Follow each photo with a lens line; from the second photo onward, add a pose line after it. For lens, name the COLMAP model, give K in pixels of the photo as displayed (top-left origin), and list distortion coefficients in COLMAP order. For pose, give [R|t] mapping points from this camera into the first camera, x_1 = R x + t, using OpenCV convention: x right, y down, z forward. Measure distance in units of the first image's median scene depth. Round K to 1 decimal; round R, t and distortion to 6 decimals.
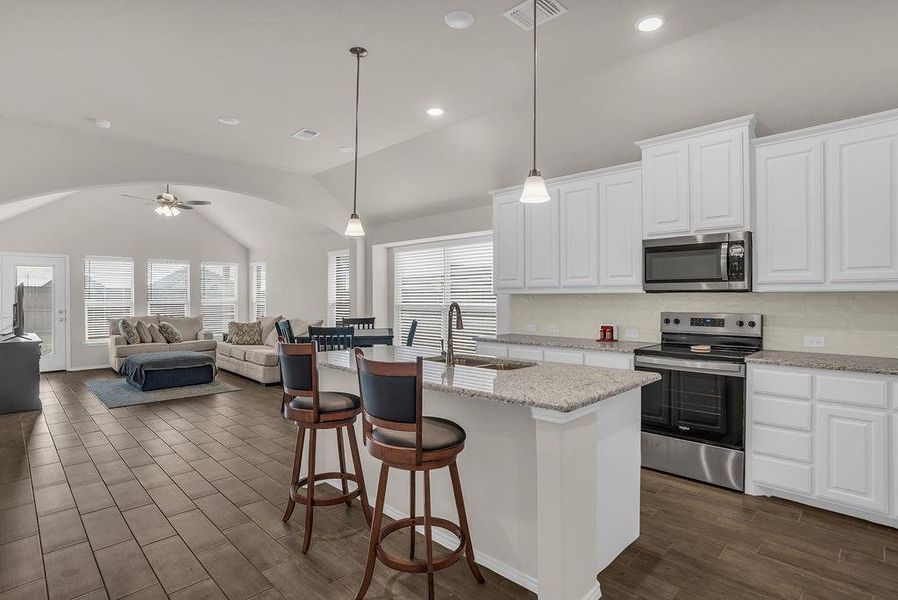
lens RADIAL K [[460.2, 0, 449.2], [0, 460.2, 296.4], [0, 0, 1]] dist [-0.064636, 0.033704]
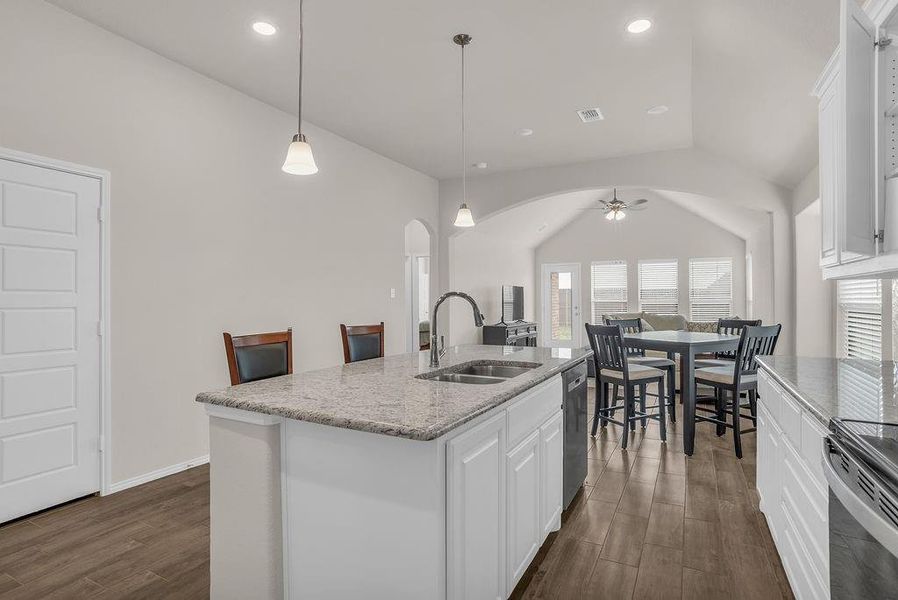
lens RADIAL K [[467.2, 0, 455.0], [0, 467.2, 300.6], [0, 0, 1]] dist [-0.065301, 0.035376]
pose [[0.313411, 0.001415, -0.949617, 0.284208], [0.005585, 0.999979, 0.003333, 0.007922], [0.949601, -0.006348, 0.313396, 0.258757]]
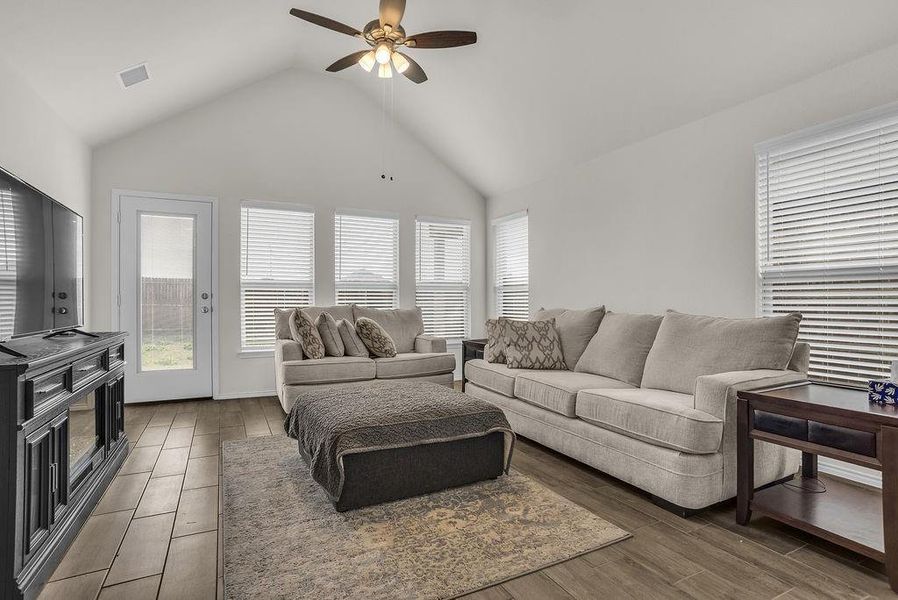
lens RADIAL K [[460.2, 0, 449.2], [0, 460.2, 296.4], [0, 0, 1]] dist [-0.064636, 0.033704]
pose [[0.948181, -0.000268, -0.317732, -0.386848], [-0.003752, 0.999921, -0.012038, 0.040664], [0.317710, 0.012606, 0.948104, 0.548878]]
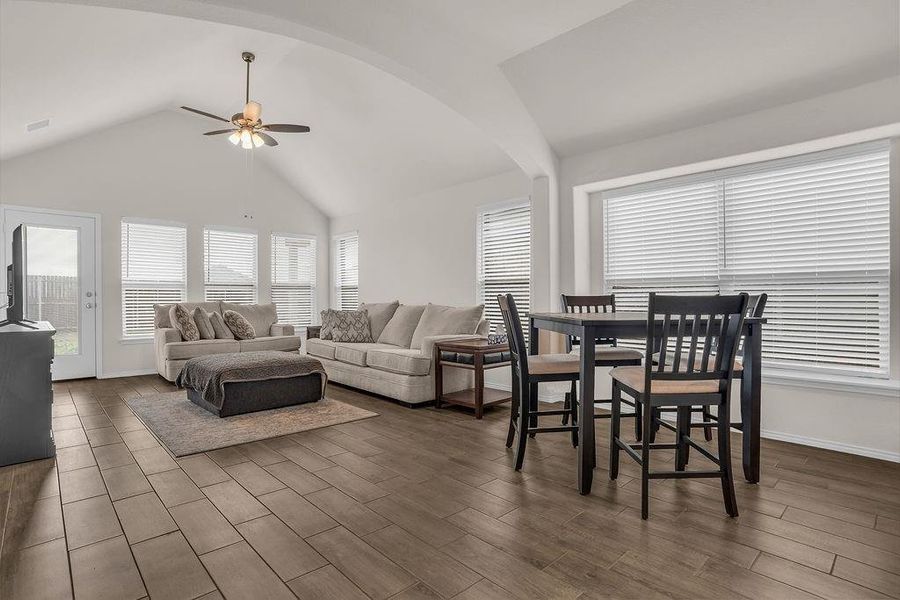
lens RADIAL K [[461.2, 0, 450.2], [0, 461.2, 296.4], [0, 0, 1]] dist [-0.064636, 0.033704]
pose [[0.999334, 0.000723, -0.036471, -0.274954], [-0.000882, 0.999990, -0.004361, 0.039974], [0.036468, 0.004390, 0.999325, 0.314130]]
